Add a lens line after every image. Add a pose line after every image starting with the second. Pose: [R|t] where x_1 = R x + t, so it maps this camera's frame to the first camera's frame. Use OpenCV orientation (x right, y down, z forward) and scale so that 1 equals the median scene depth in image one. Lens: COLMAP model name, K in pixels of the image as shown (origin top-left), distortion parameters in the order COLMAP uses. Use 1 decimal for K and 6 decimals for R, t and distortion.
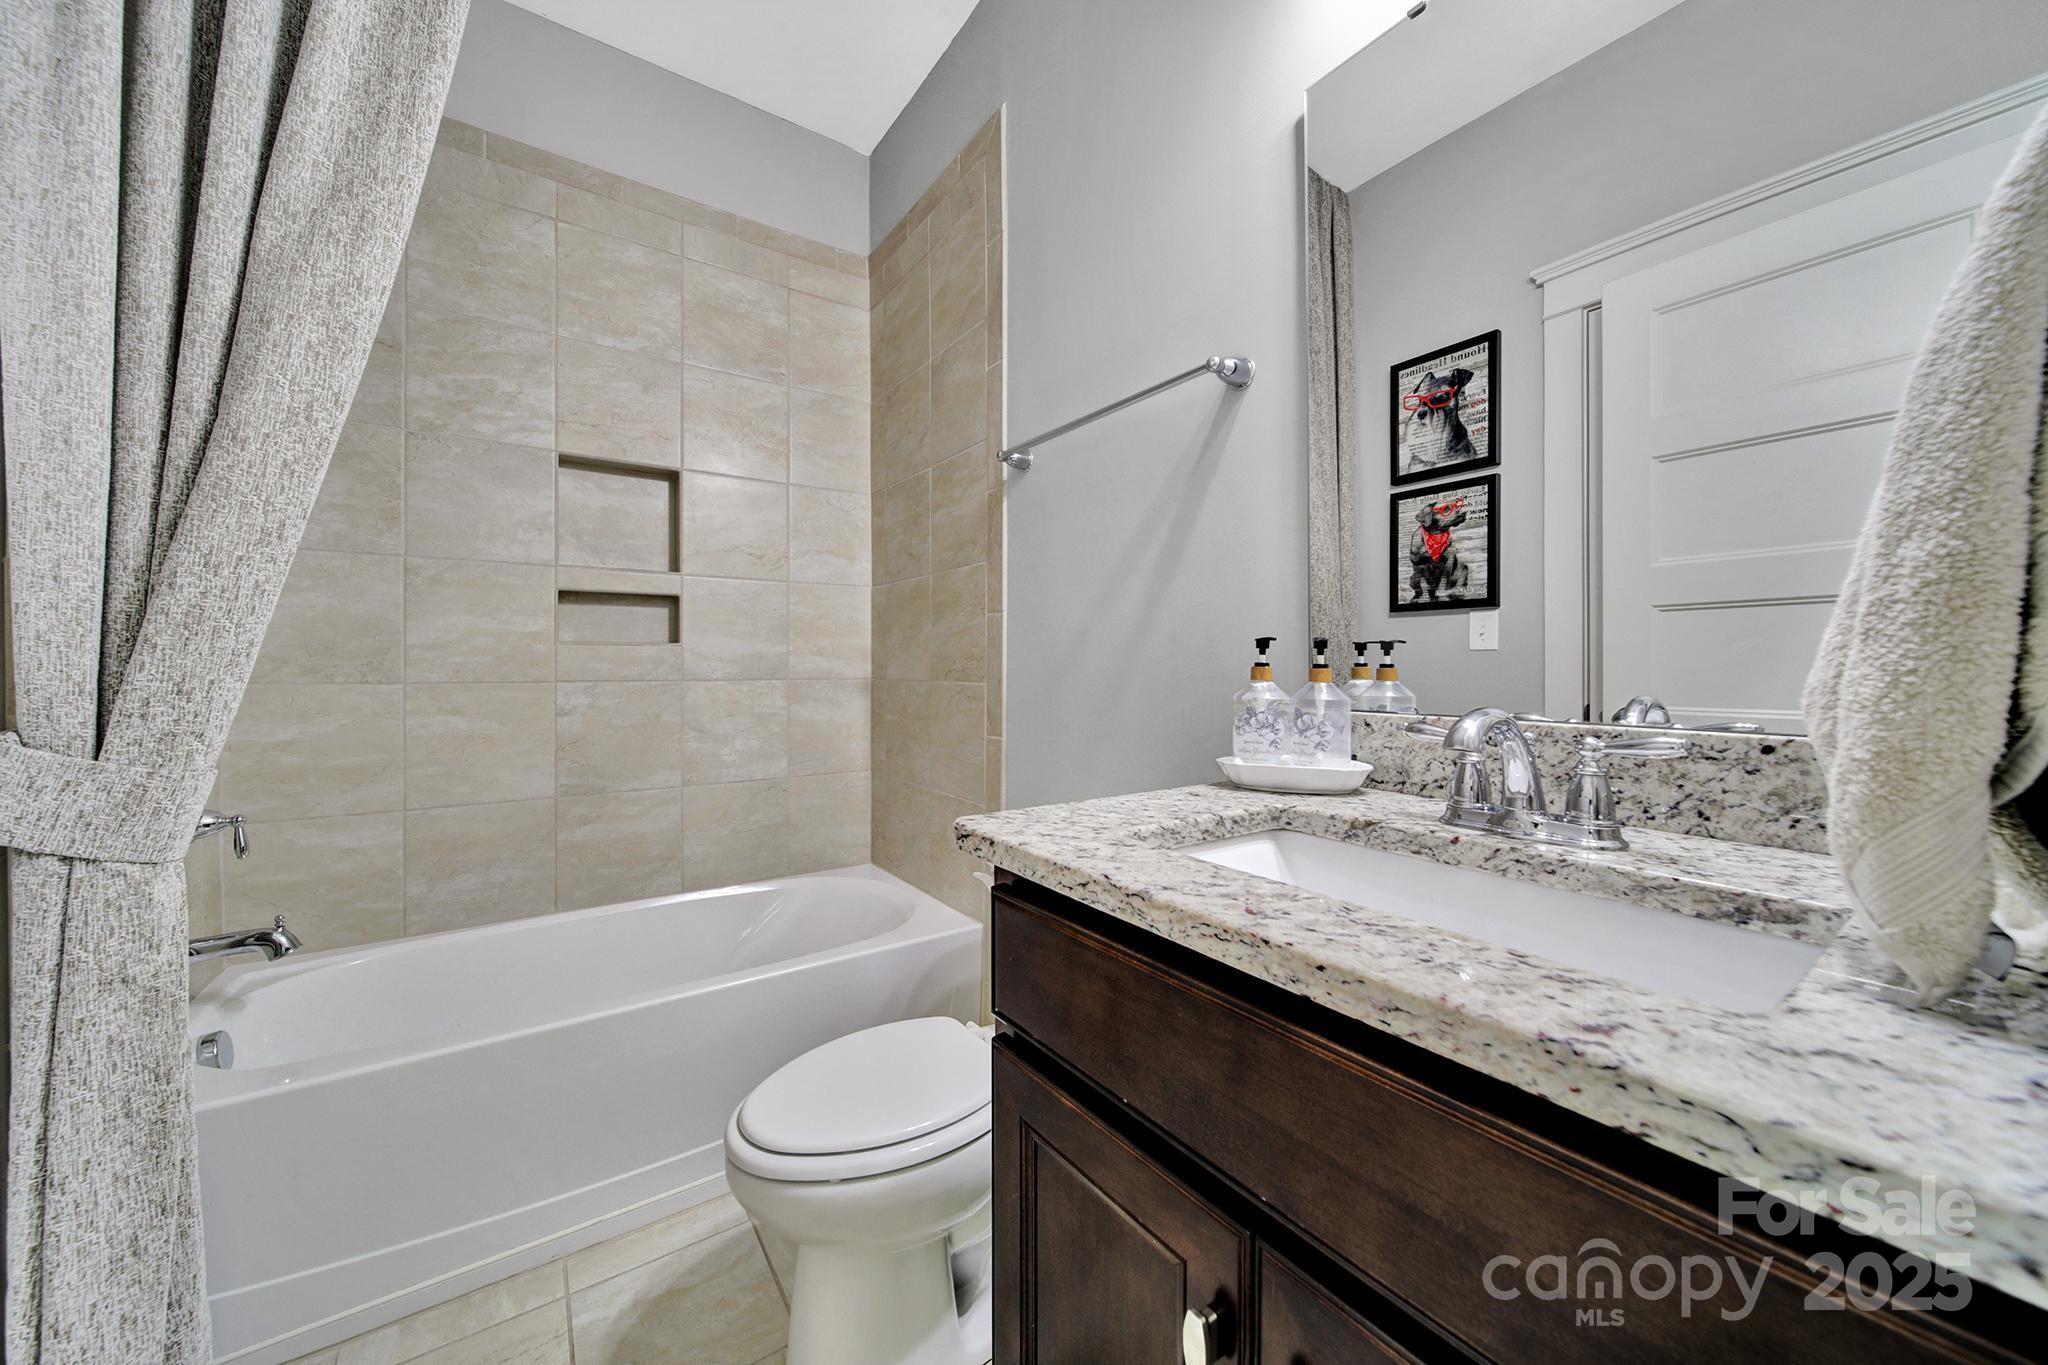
lens RADIAL K [[715.6, 0, 1031.1], [0, 715.6, 666.8], [0, 0, 1]] dist [-0.001159, -0.001164]
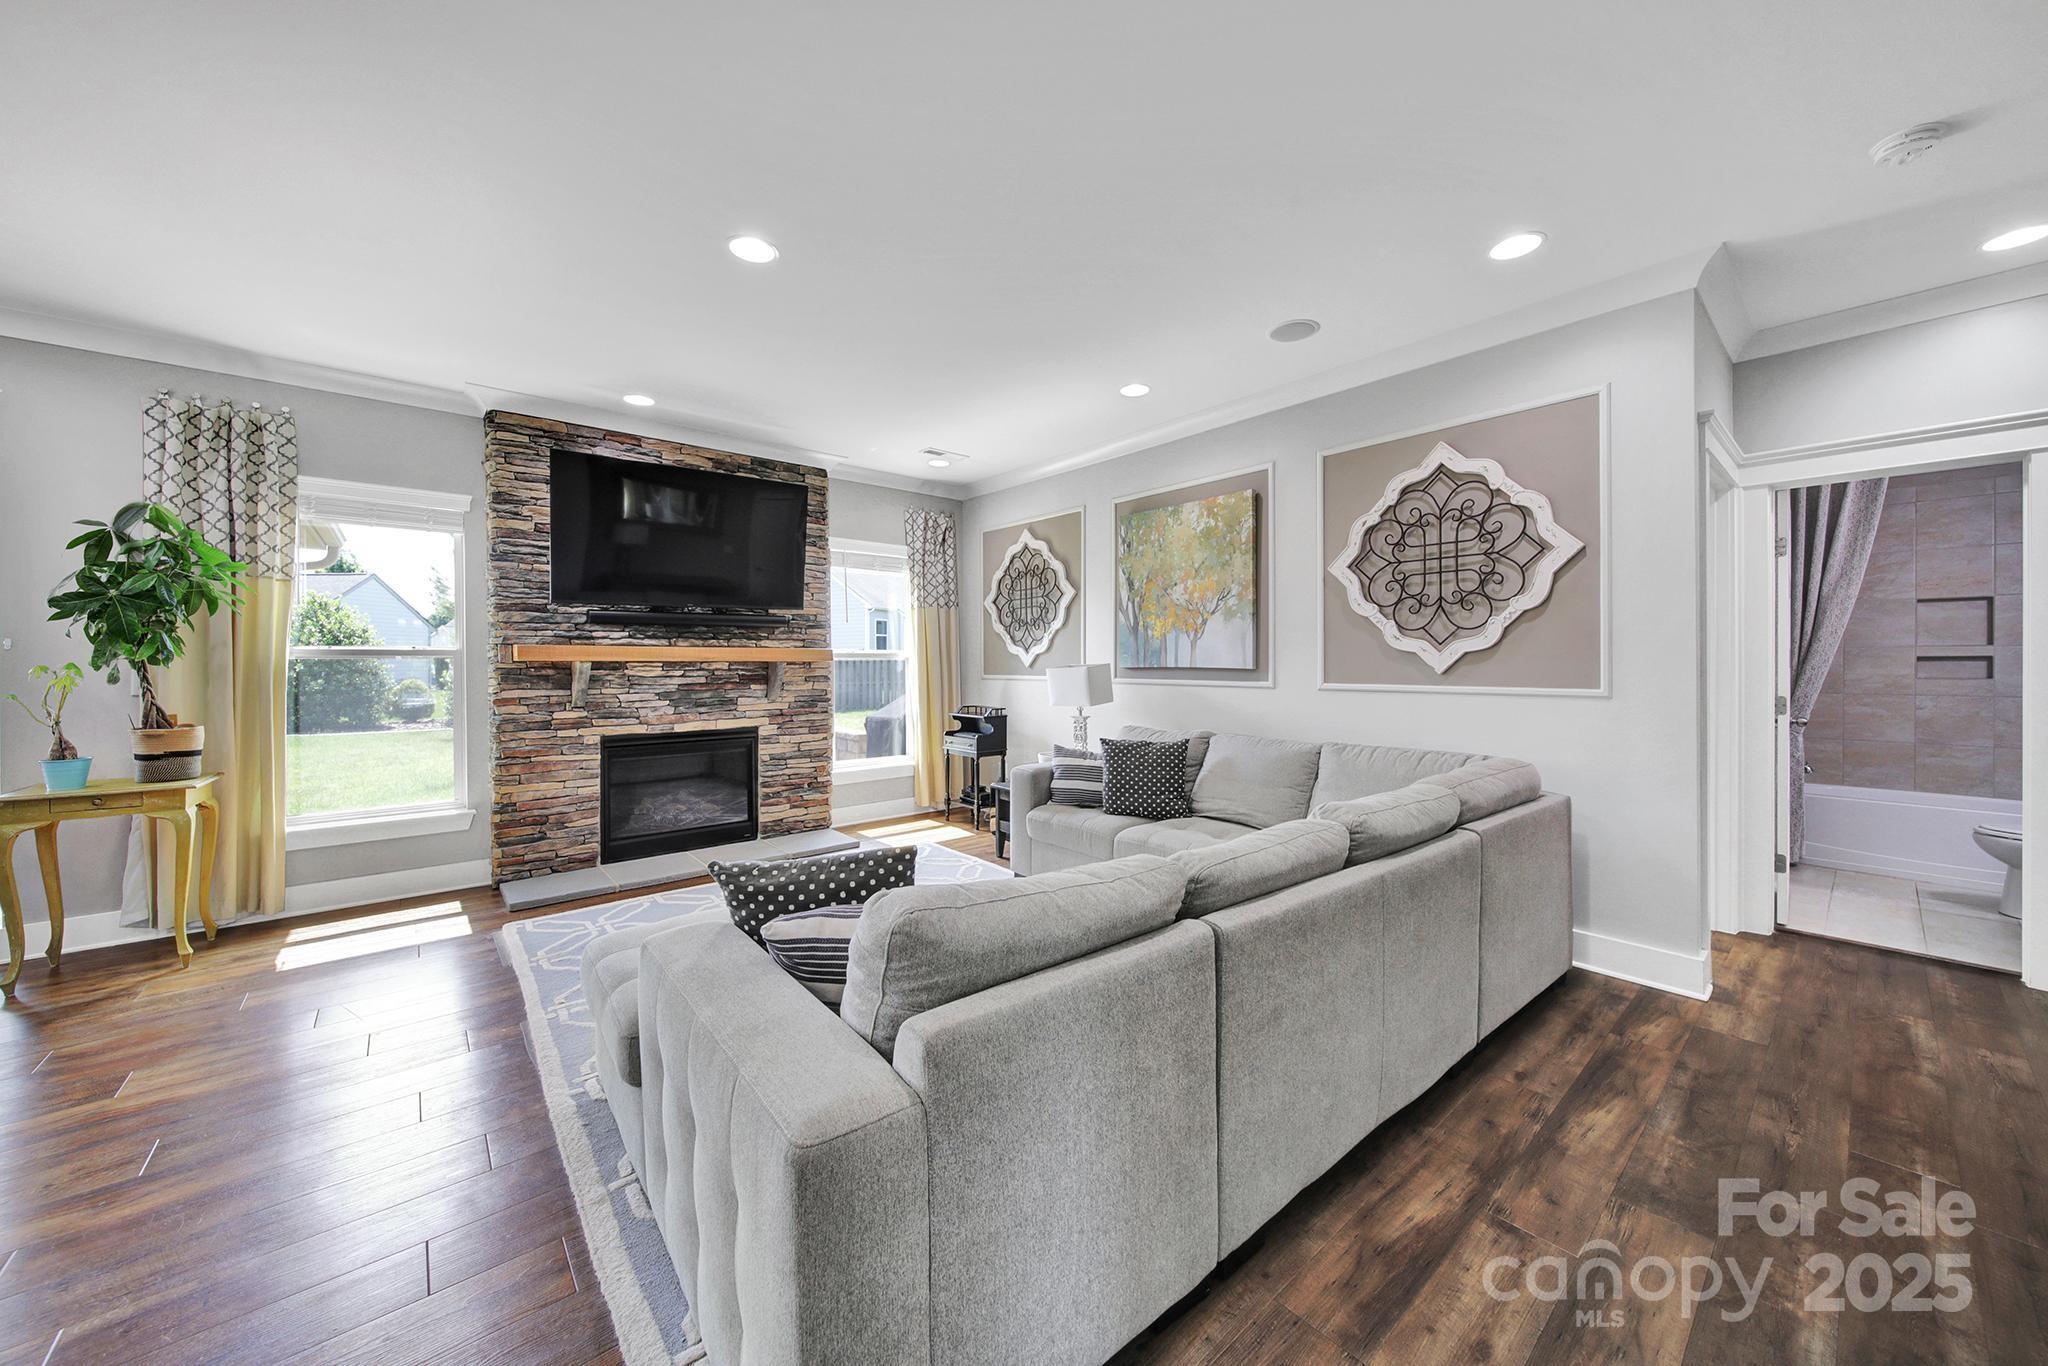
lens RADIAL K [[715.6, 0, 1022.0], [0, 715.6, 669.4], [0, 0, 1]] dist [-0.001159, -0.001164]
pose [[0.075083, 0.005521, -0.997162, 1.524918], [0.000487, 0.999984, 0.005574, -0.082220], [0.997177, -0.000904, 0.075079, -2.214643]]
